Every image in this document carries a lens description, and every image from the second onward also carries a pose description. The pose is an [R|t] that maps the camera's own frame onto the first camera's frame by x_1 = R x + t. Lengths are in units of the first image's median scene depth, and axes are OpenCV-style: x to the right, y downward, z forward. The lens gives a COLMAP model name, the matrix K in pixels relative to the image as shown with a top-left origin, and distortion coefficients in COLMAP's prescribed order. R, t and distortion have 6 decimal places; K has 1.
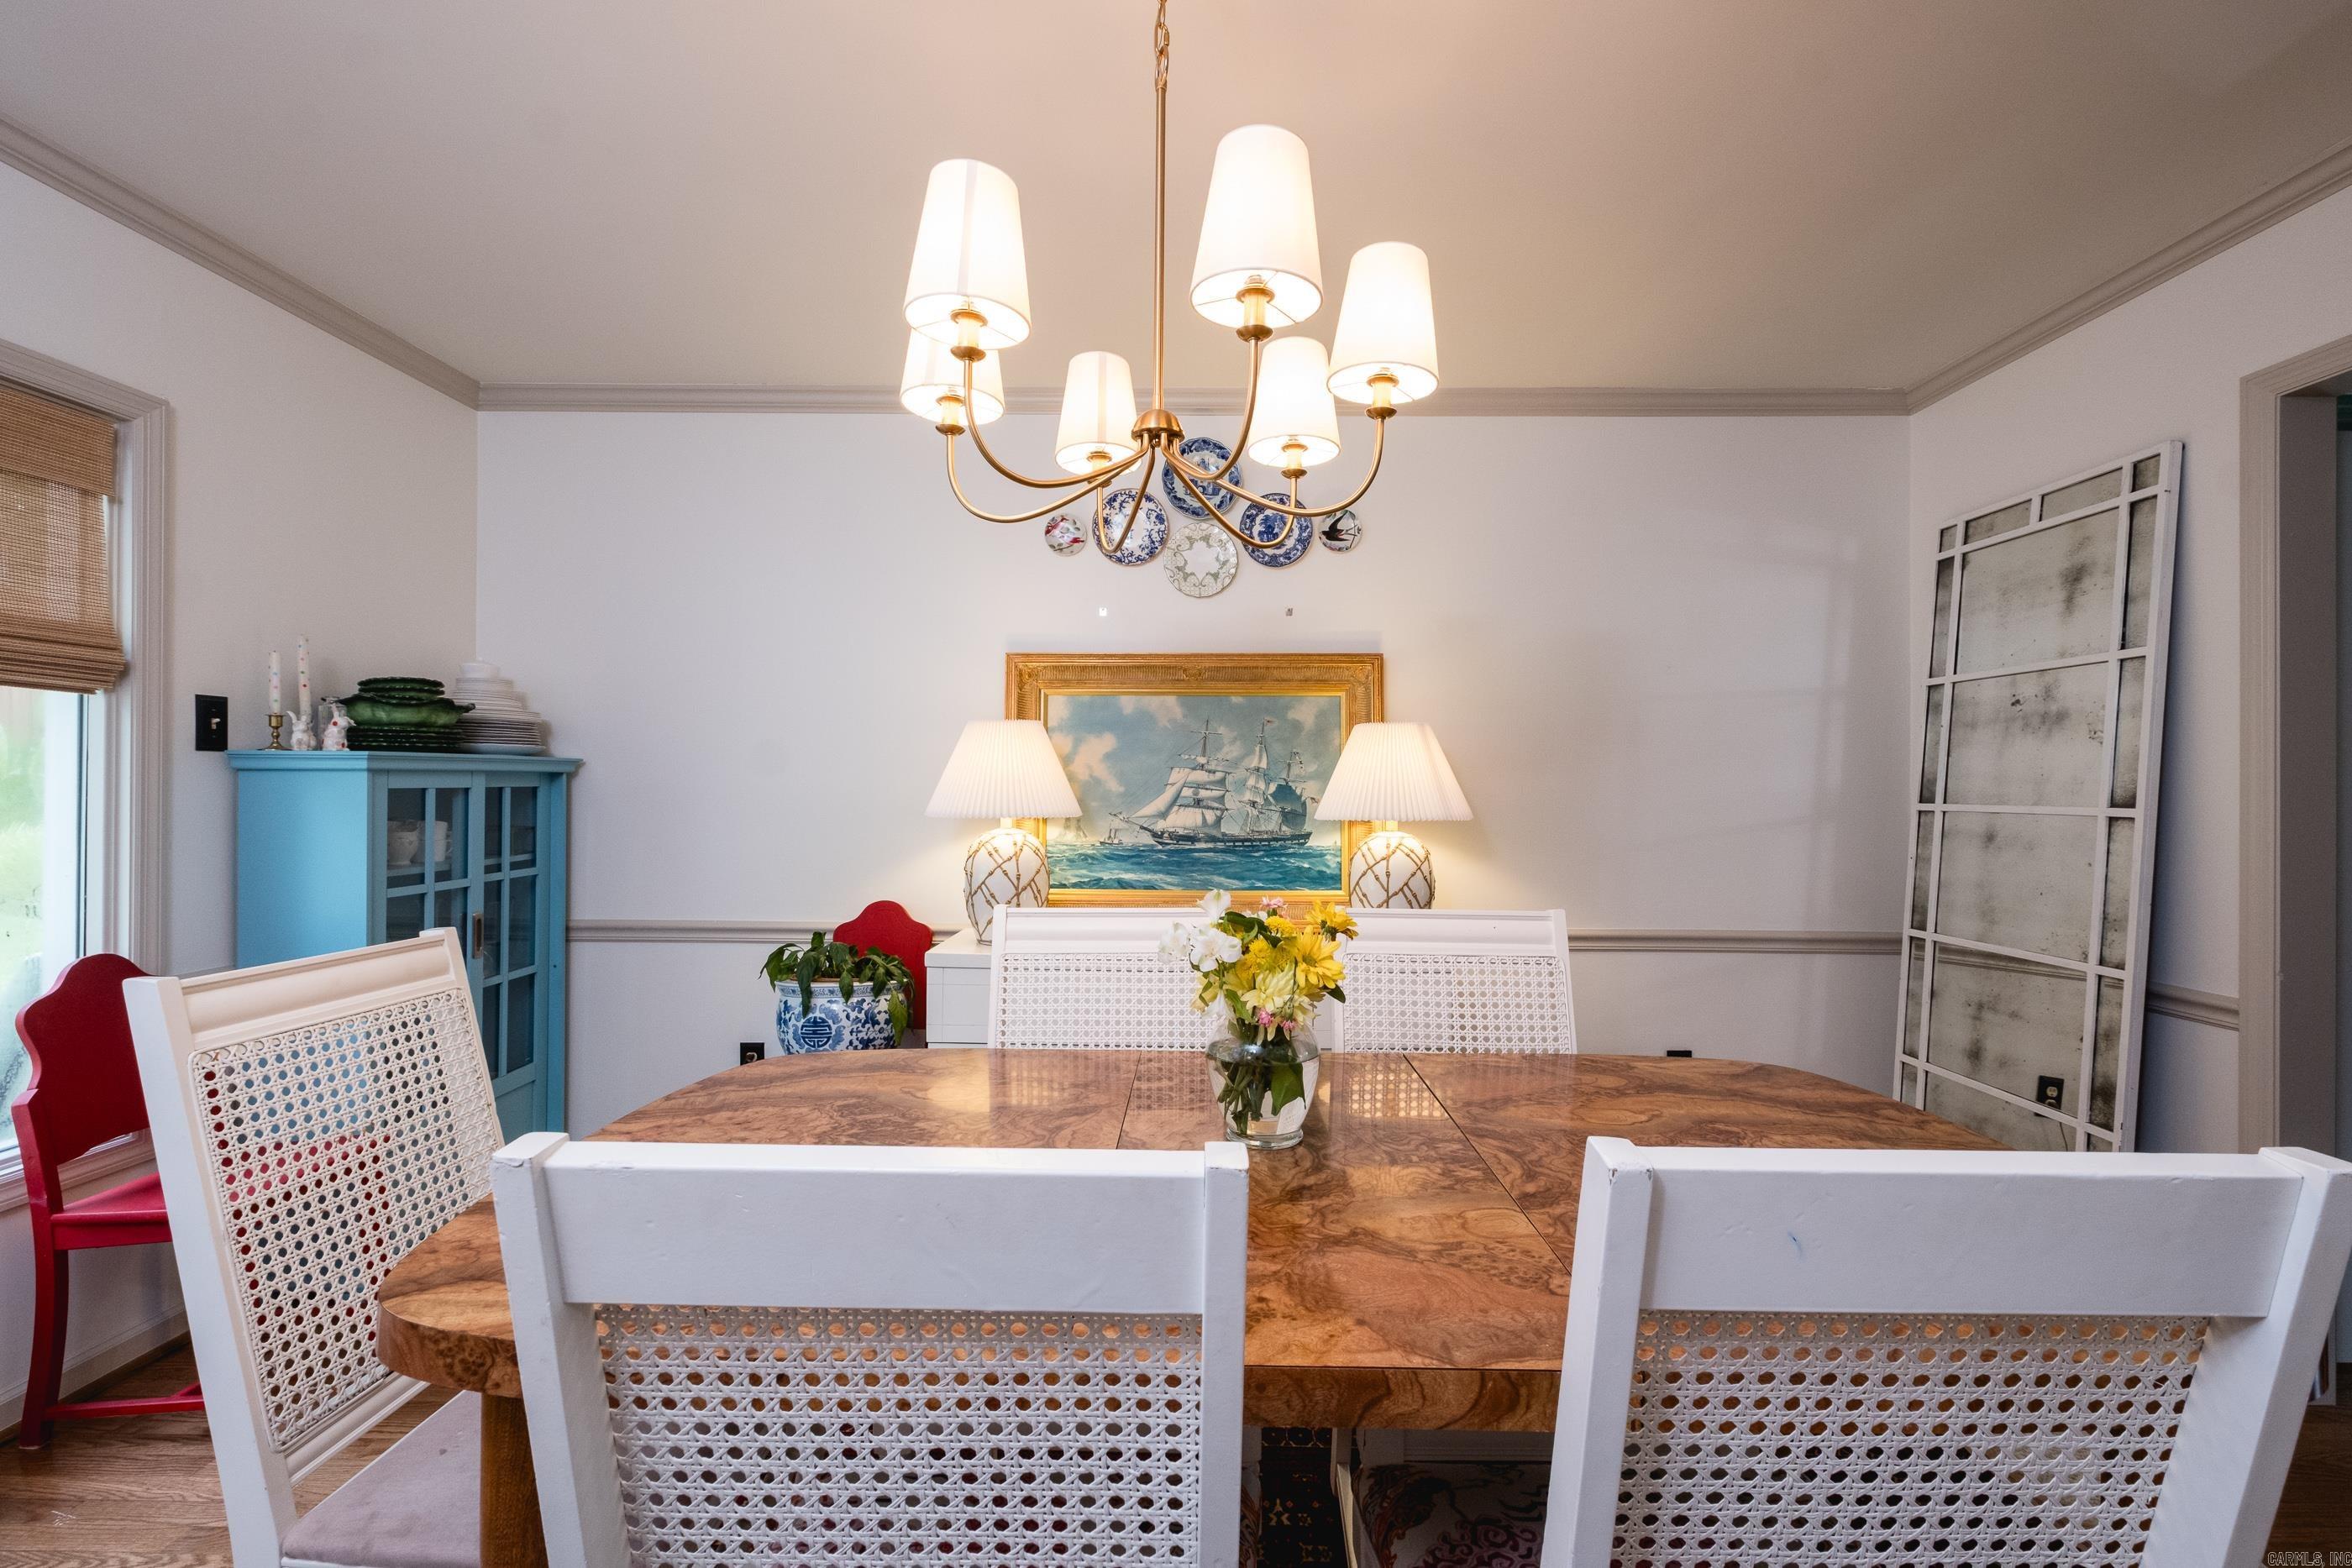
lens RADIAL K [[1027.5, 0, 1186.2], [0, 1027.5, 789.1], [0, 0, 1]] dist [-0.001098, -0.001669]
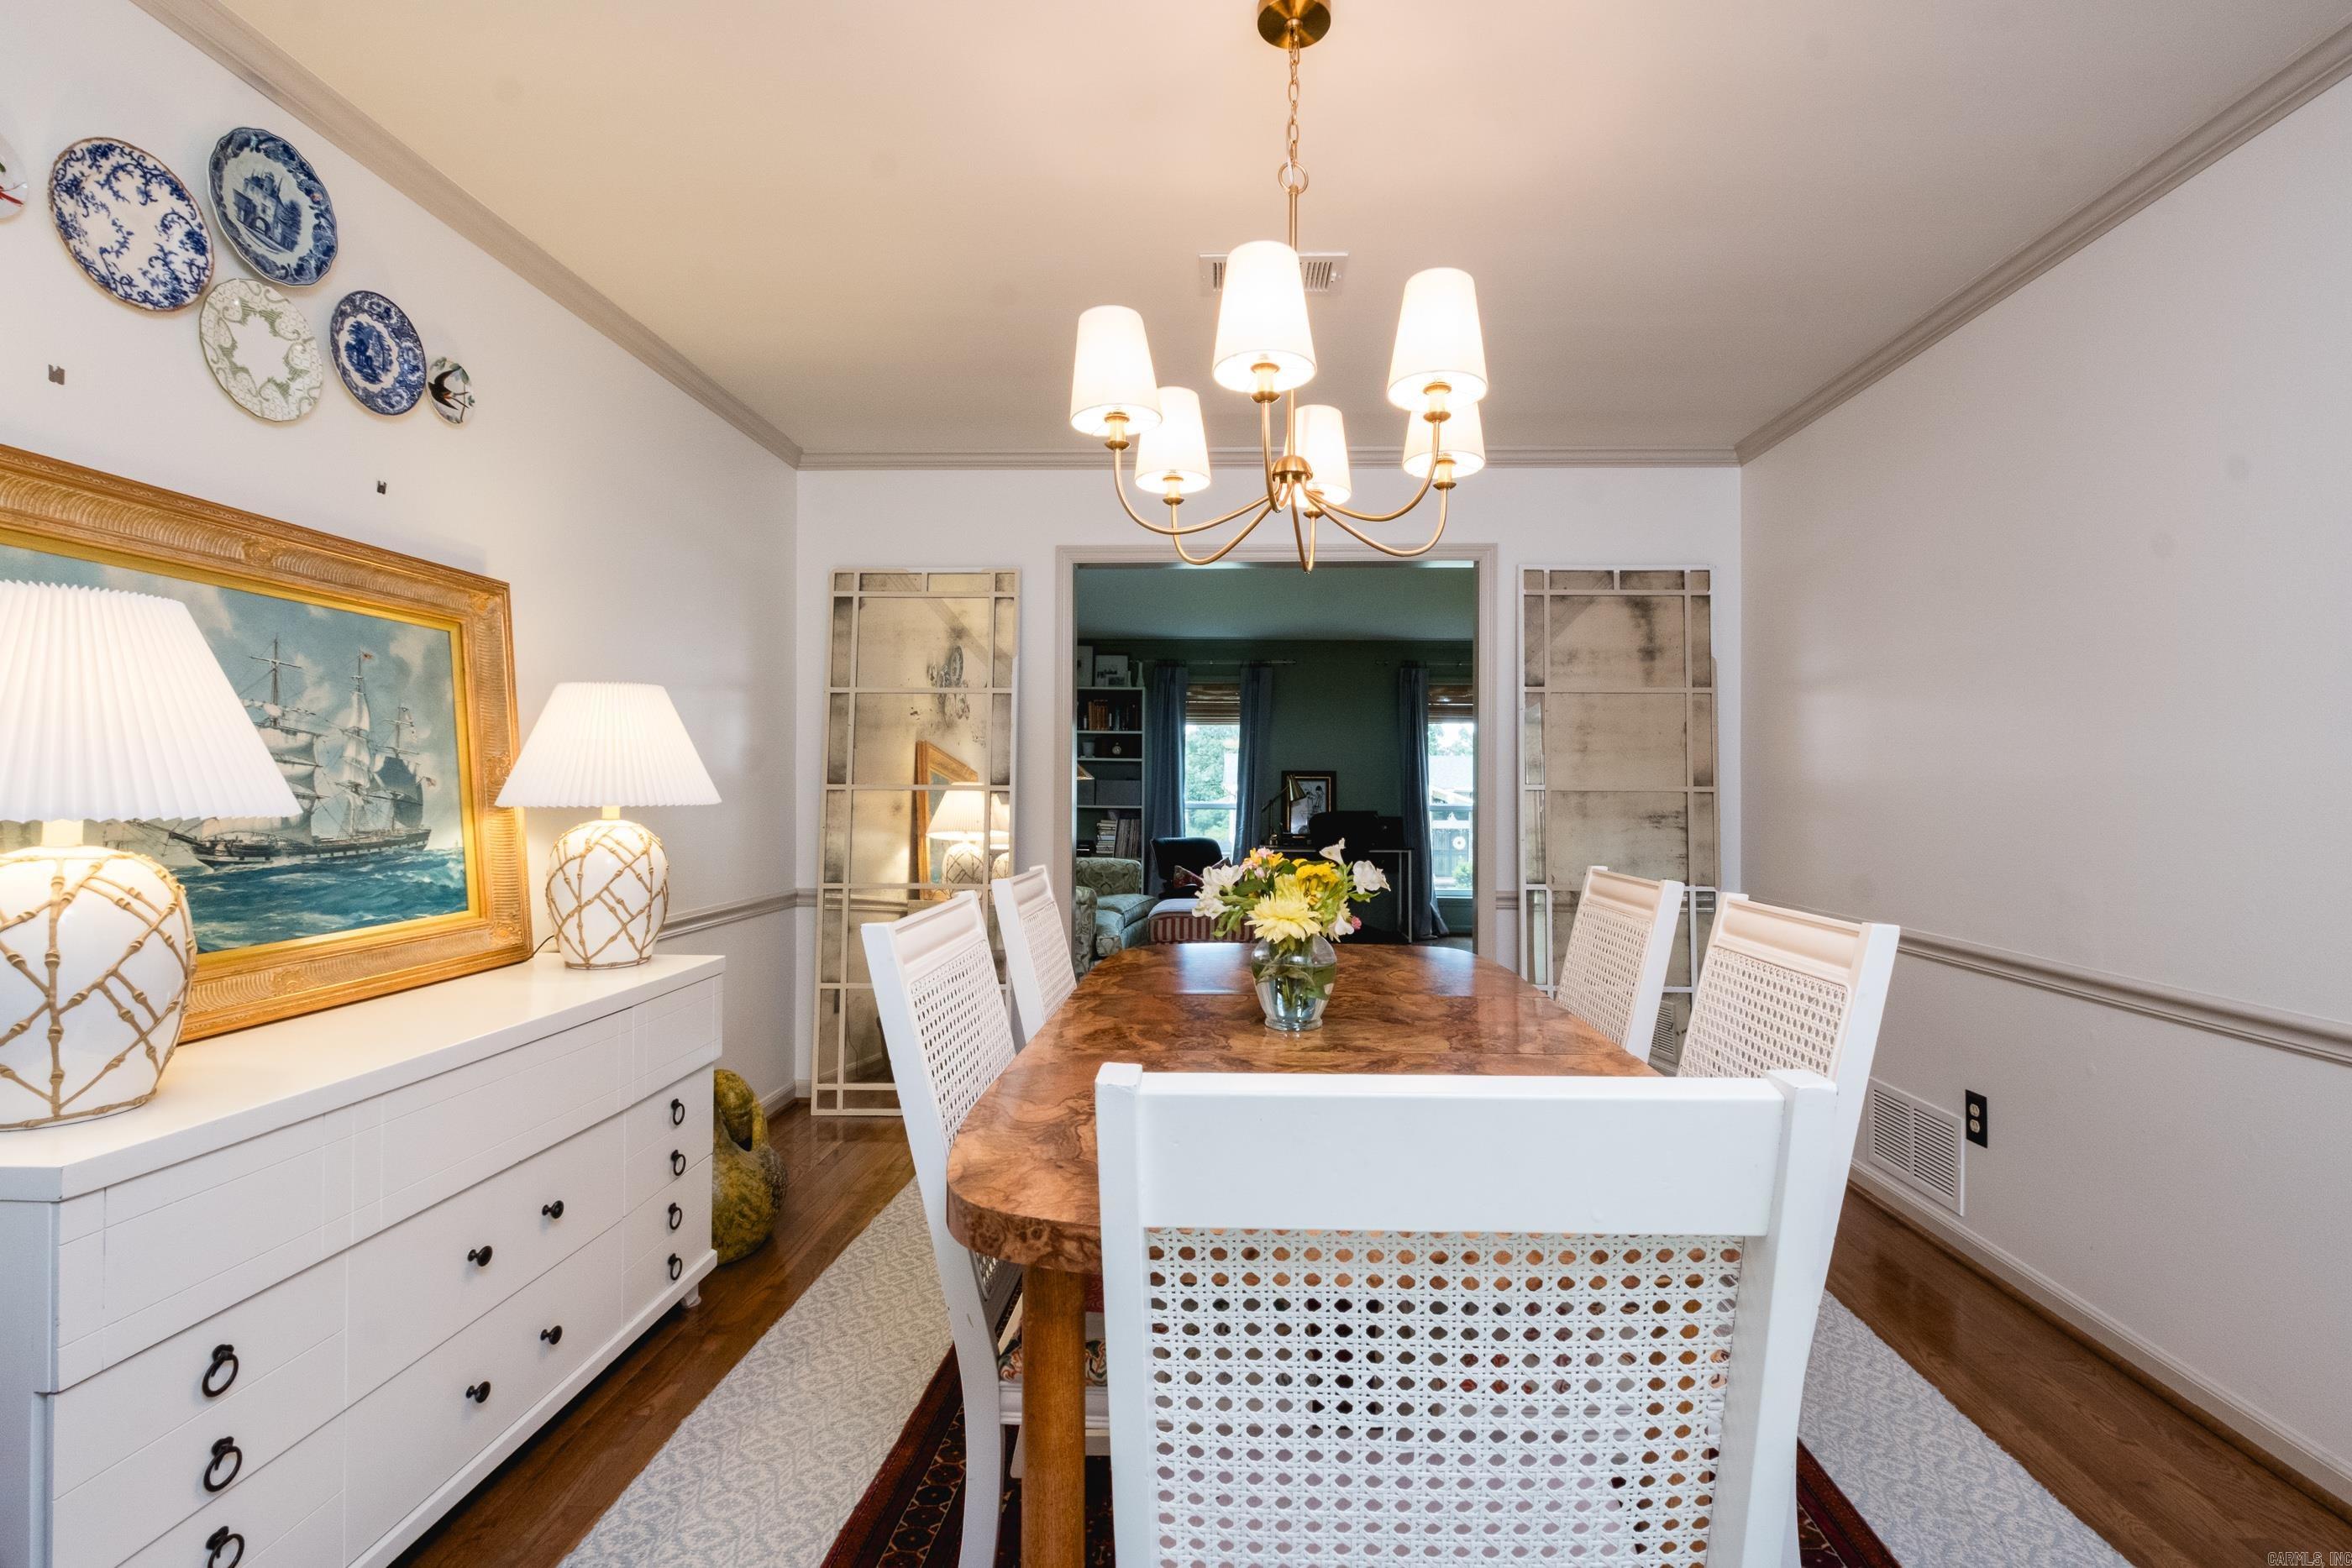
lens RADIAL K [[1027.5, 0, 1257.3], [0, 1027.5, 778.9], [0, 0, 1]] dist [-0.001098, -0.001669]
pose [[-0.005537, 0.003230, 0.999979, -0.548914], [-0.006393, 0.999974, -0.003265, 0.007730], [-0.999964, -0.006411, -0.005517, 0.465152]]
